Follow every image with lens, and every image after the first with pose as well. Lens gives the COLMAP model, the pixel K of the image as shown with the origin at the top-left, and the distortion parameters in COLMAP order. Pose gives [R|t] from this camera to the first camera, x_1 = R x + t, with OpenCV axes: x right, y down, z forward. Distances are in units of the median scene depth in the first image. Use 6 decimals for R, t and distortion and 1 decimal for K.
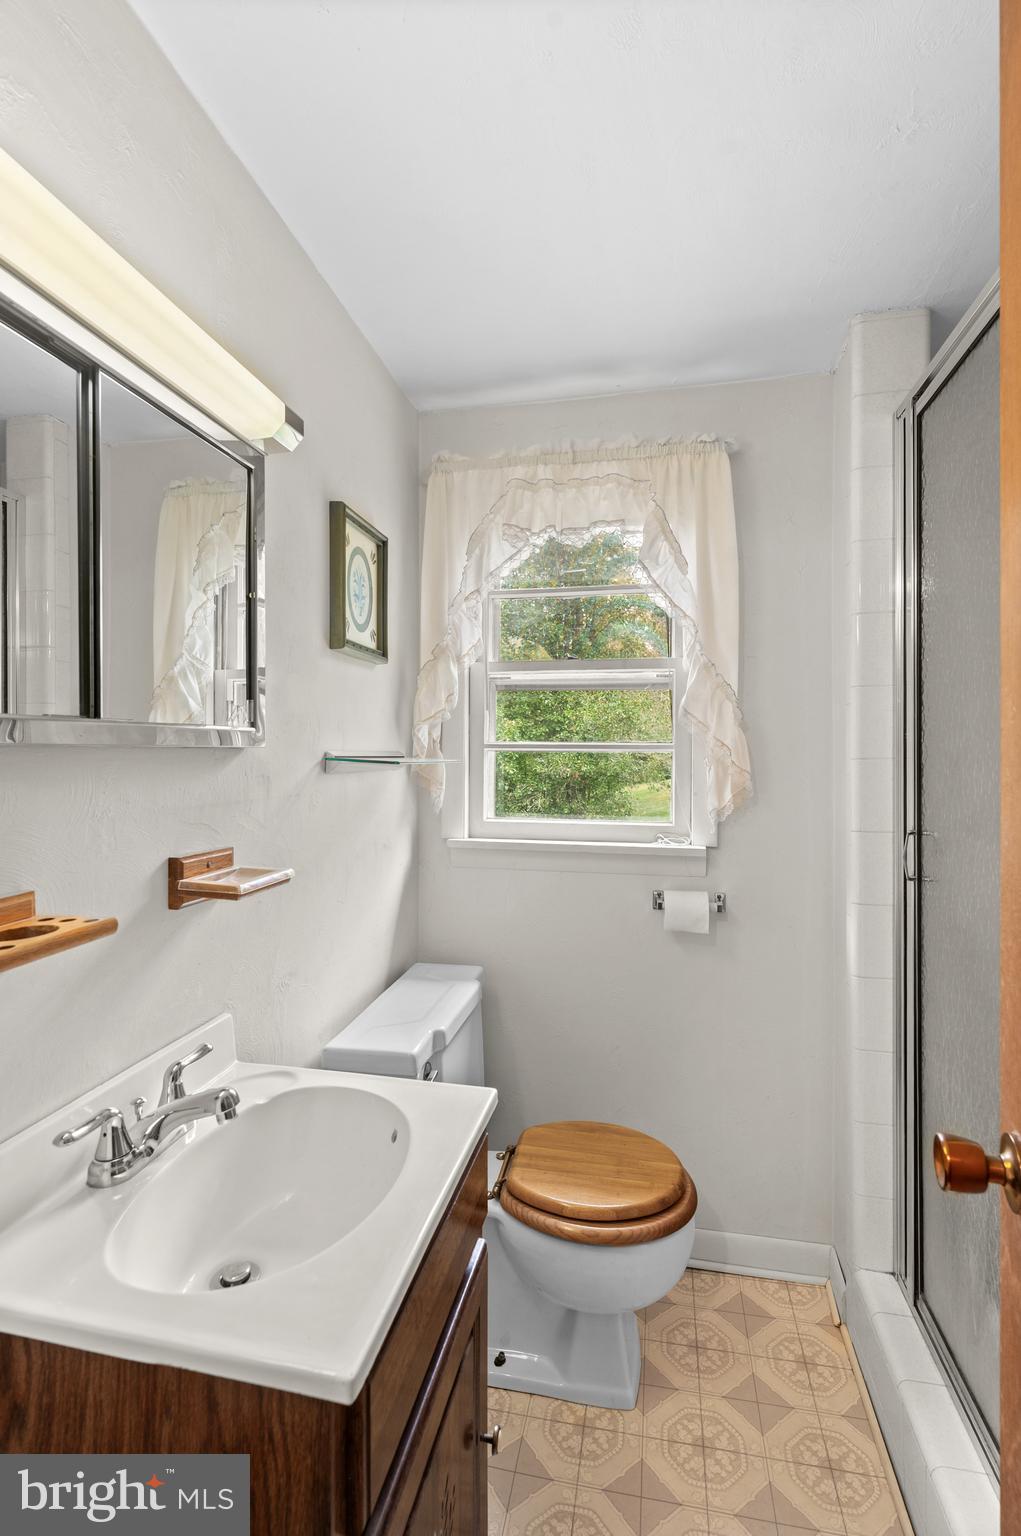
lens RADIAL K [[709.9, 0, 510.5], [0, 709.9, 768.0], [0, 0, 1]] dist [0.000548, -0.000090]
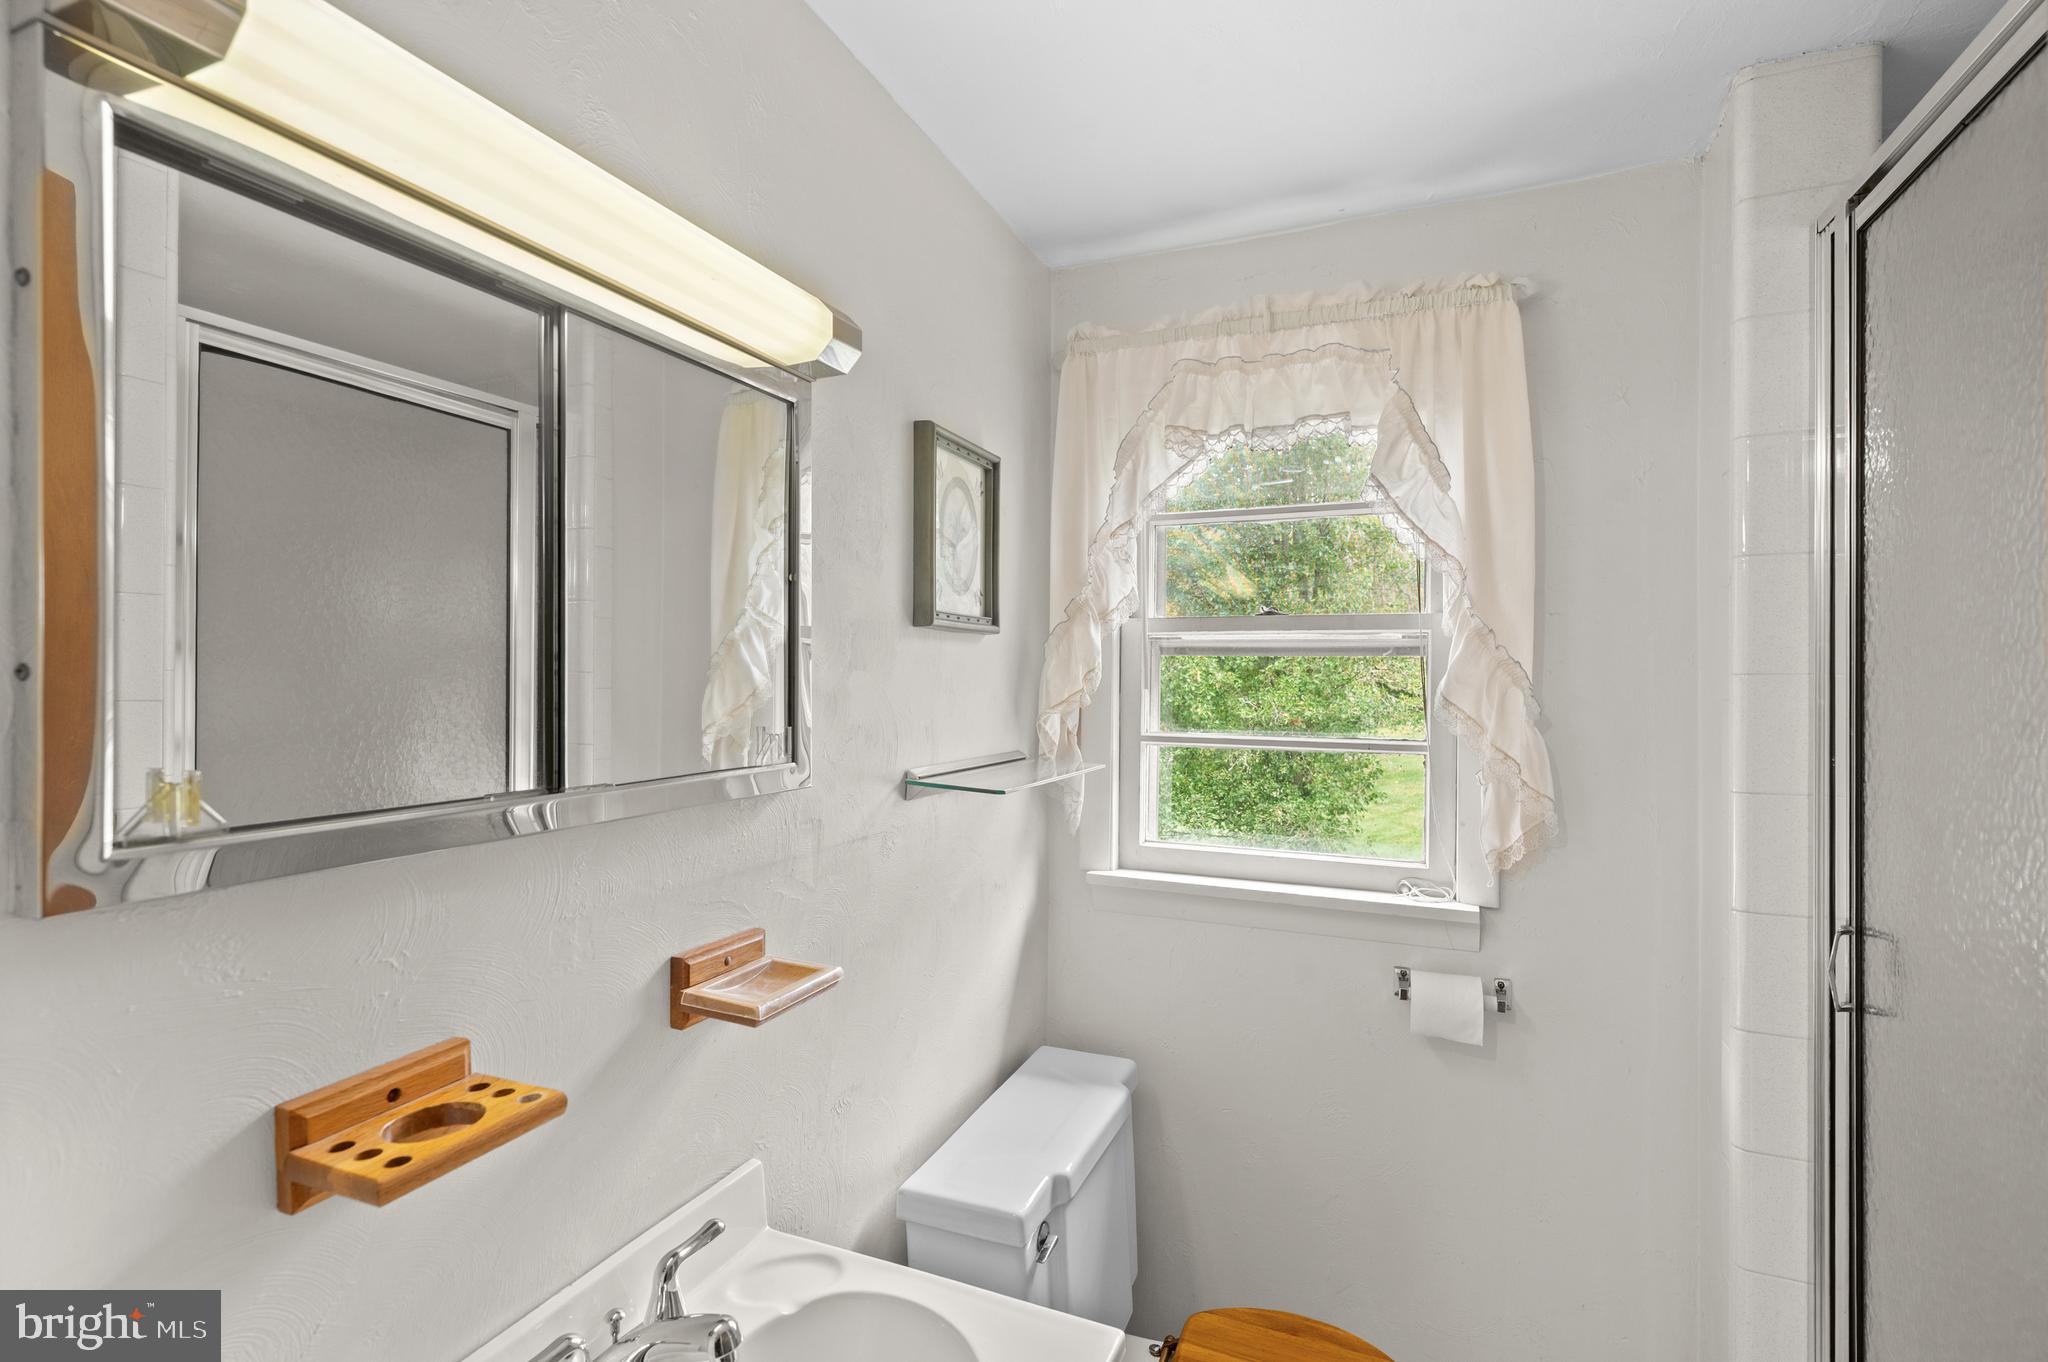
lens RADIAL K [[946.6, 0, 1024.2], [0, 946.6, 690.7], [0, 0, 1]] dist [0.000548, -0.000090]
pose [[0.980993, 0.003993, -0.194000, 0.035344], [-0.004469, 0.999988, -0.002013, -0.086377], [0.193989, 0.002841, 0.981000, 0.071095]]
